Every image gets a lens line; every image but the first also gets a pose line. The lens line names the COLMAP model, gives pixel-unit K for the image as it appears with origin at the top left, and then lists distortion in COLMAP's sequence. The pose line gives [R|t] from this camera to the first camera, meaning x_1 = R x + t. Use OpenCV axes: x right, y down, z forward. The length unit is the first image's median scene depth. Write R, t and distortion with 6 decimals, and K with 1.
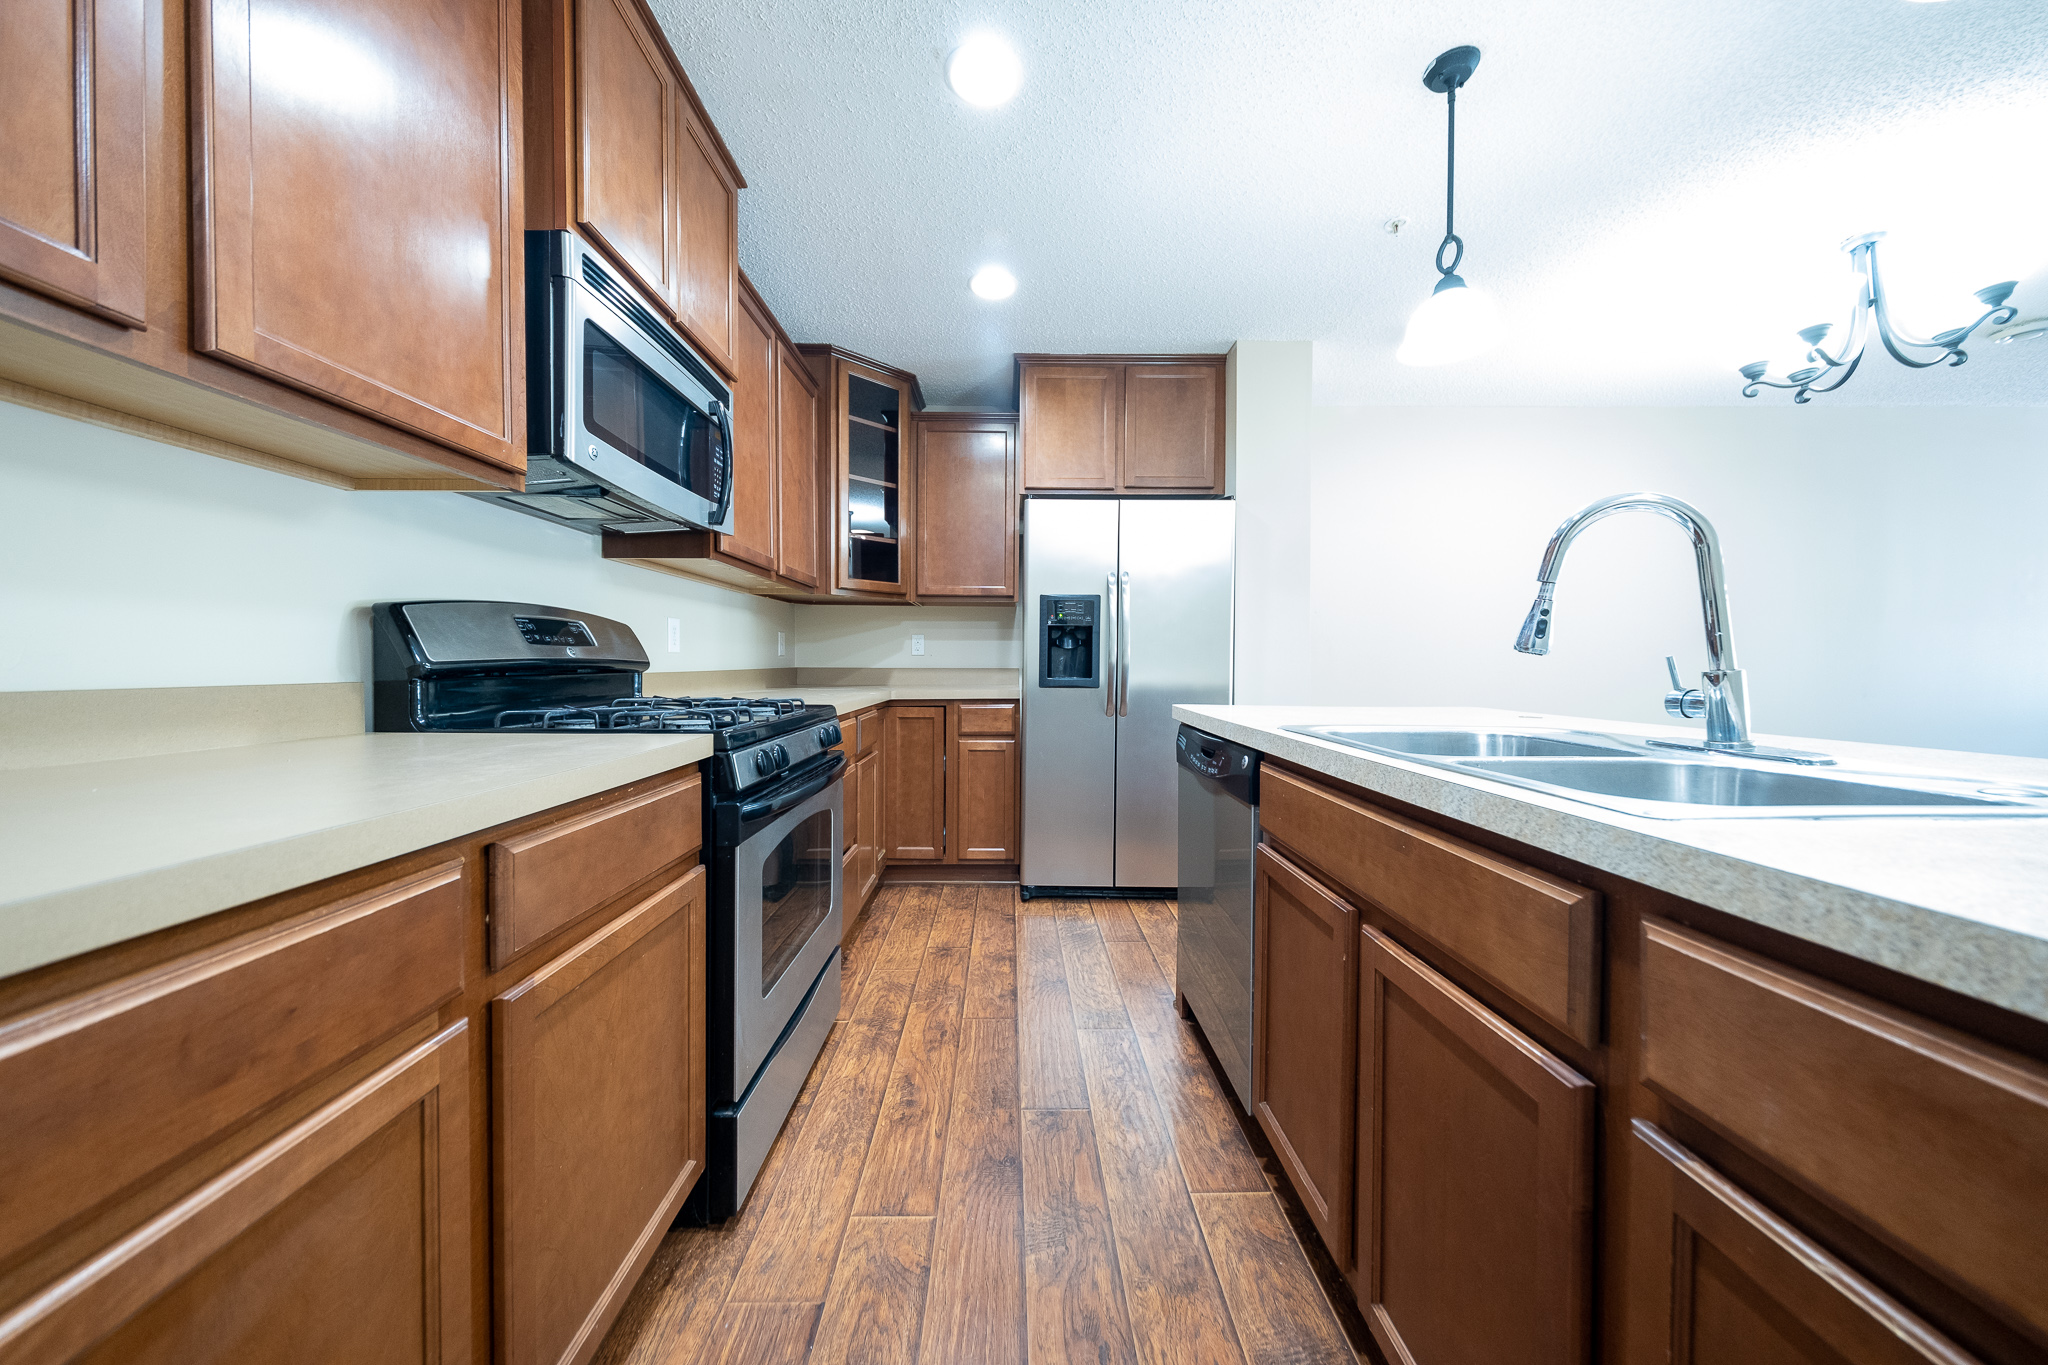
lens RADIAL K [[696.6, 0, 1022.9], [0, 696.6, 672.8], [0, 0, 1]] dist [0.011918, -0.000206]
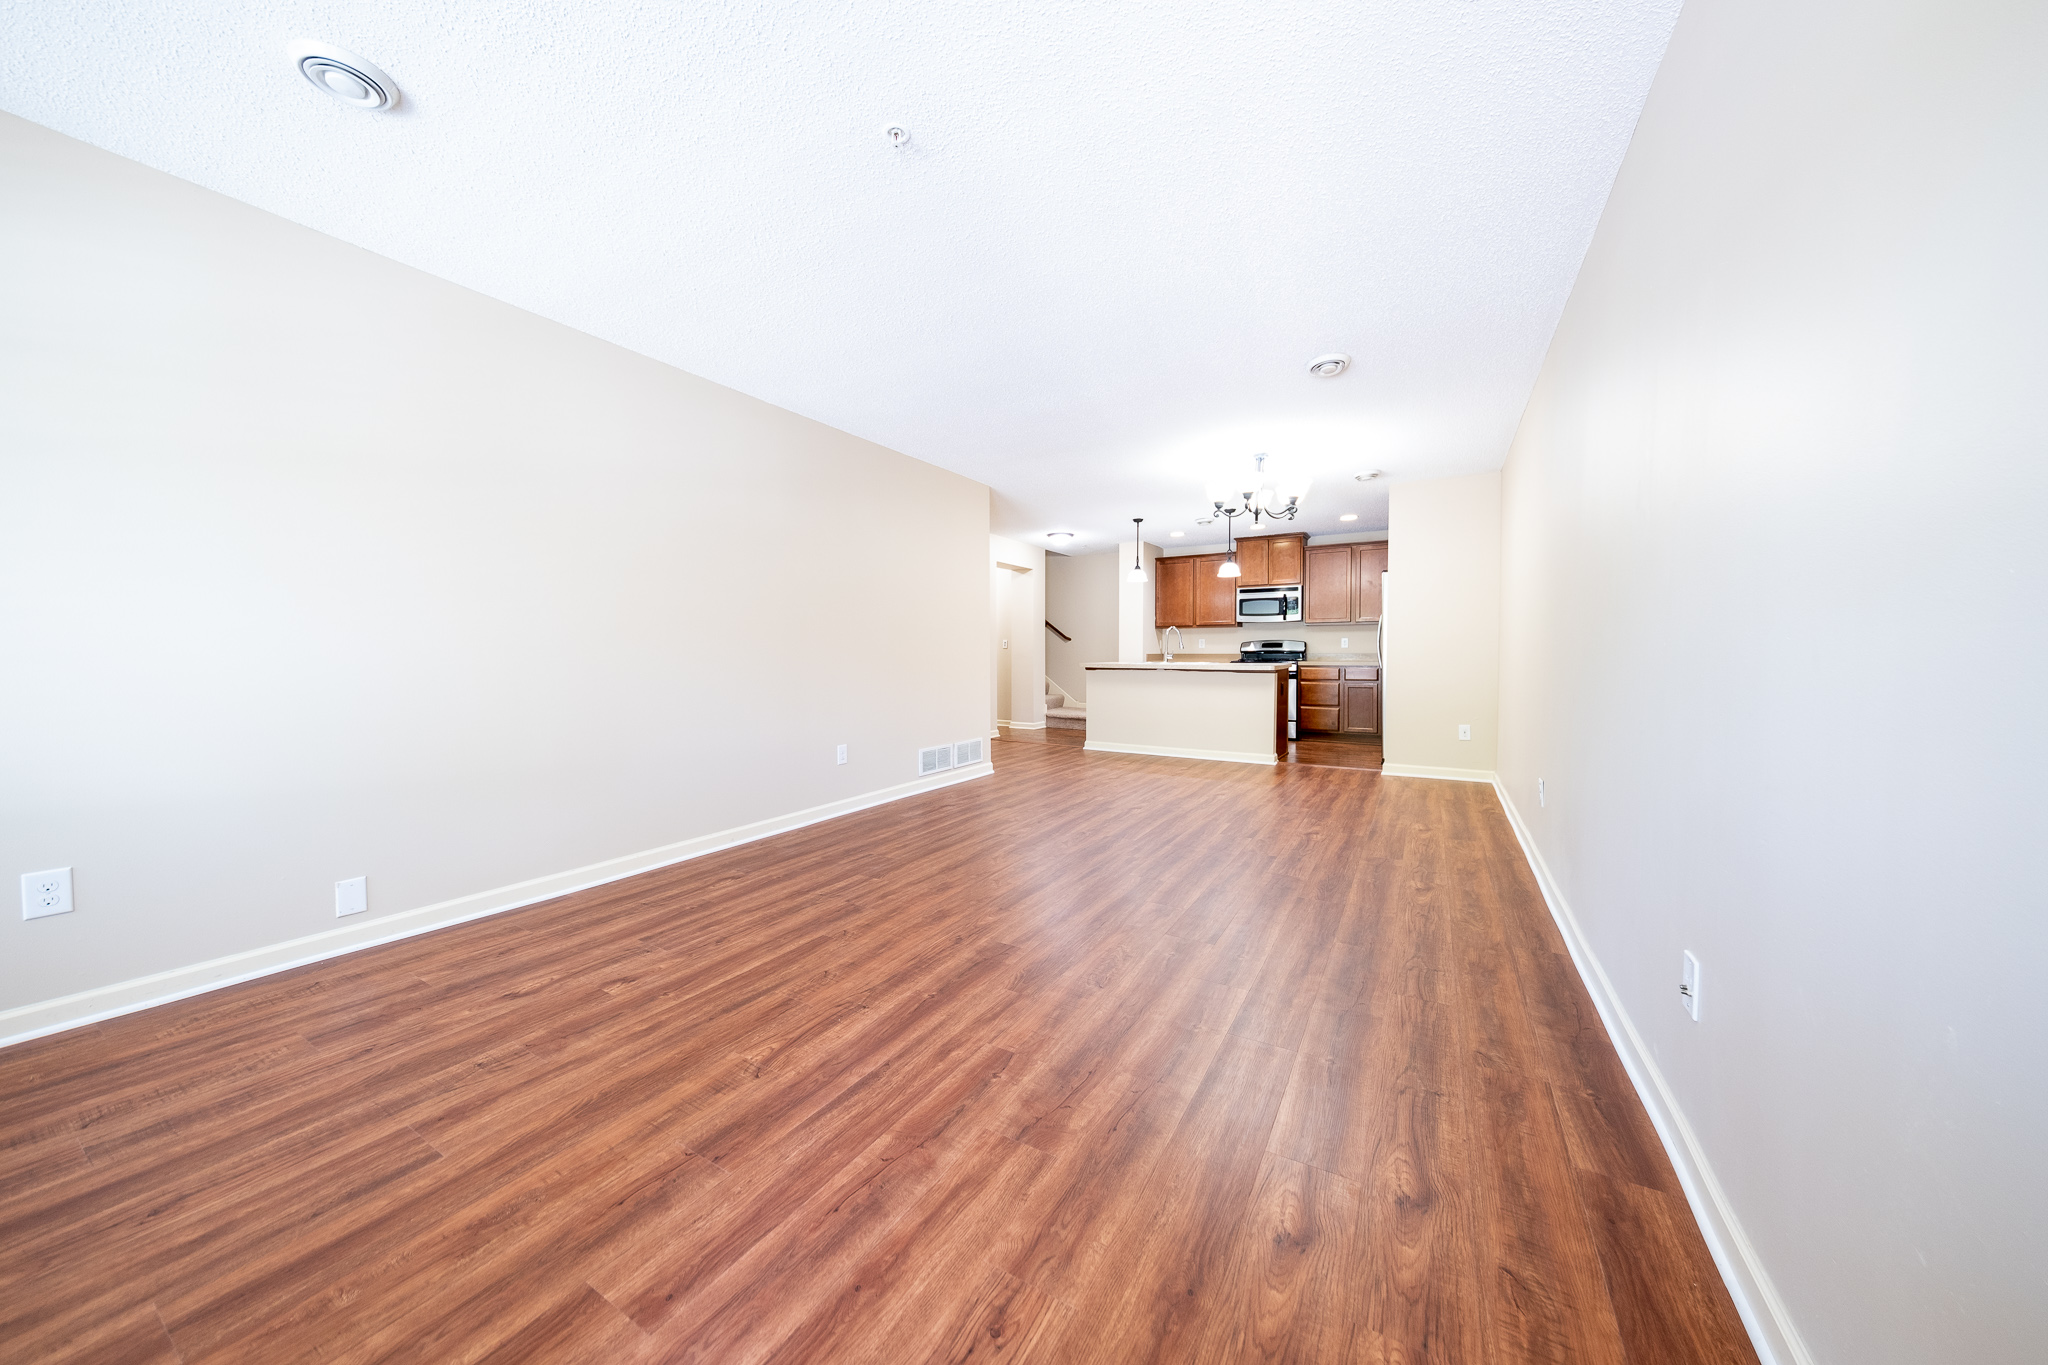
lens RADIAL K [[696.6, 0, 1022.9], [0, 696.6, 672.8], [0, 0, 1]] dist [0.011918, -0.000206]
pose [[-0.512177, 0.025836, -0.858491, 4.830533], [-0.008084, 0.999358, 0.034898, -0.017351], [0.858842, 0.024814, -0.511640, 2.080893]]
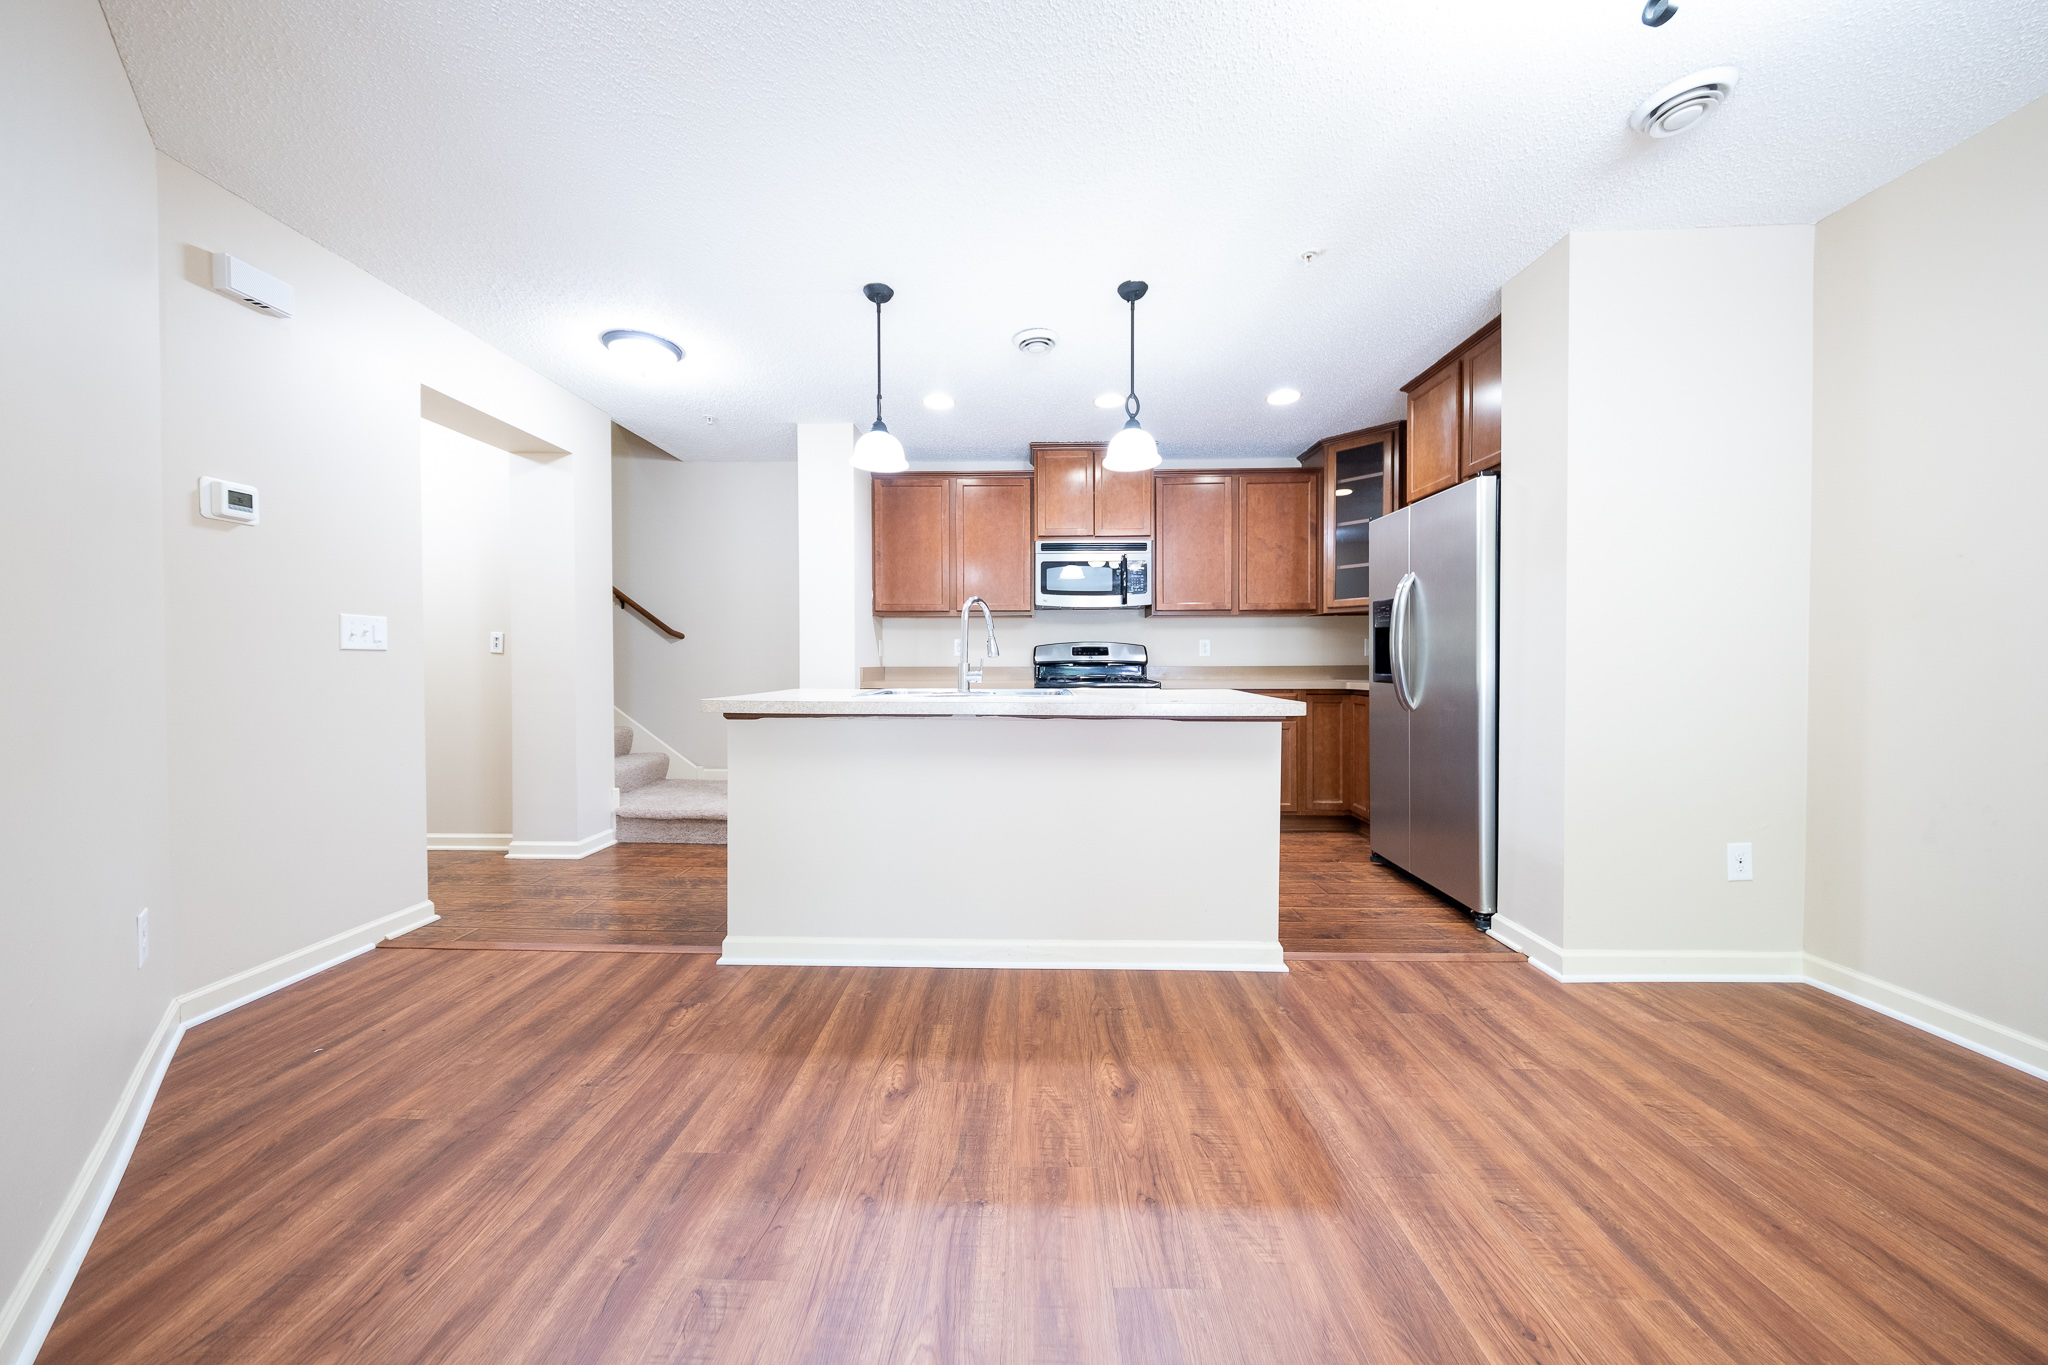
lens RADIAL K [[696.6, 0, 1022.9], [0, 696.6, 672.8], [0, 0, 1]] dist [0.011918, -0.000206]
pose [[-0.029353, 0.011144, -0.999507, 2.219978], [-0.010519, 0.999879, 0.011458, 0.000802], [0.999514, 0.010850, -0.029232, 0.803005]]
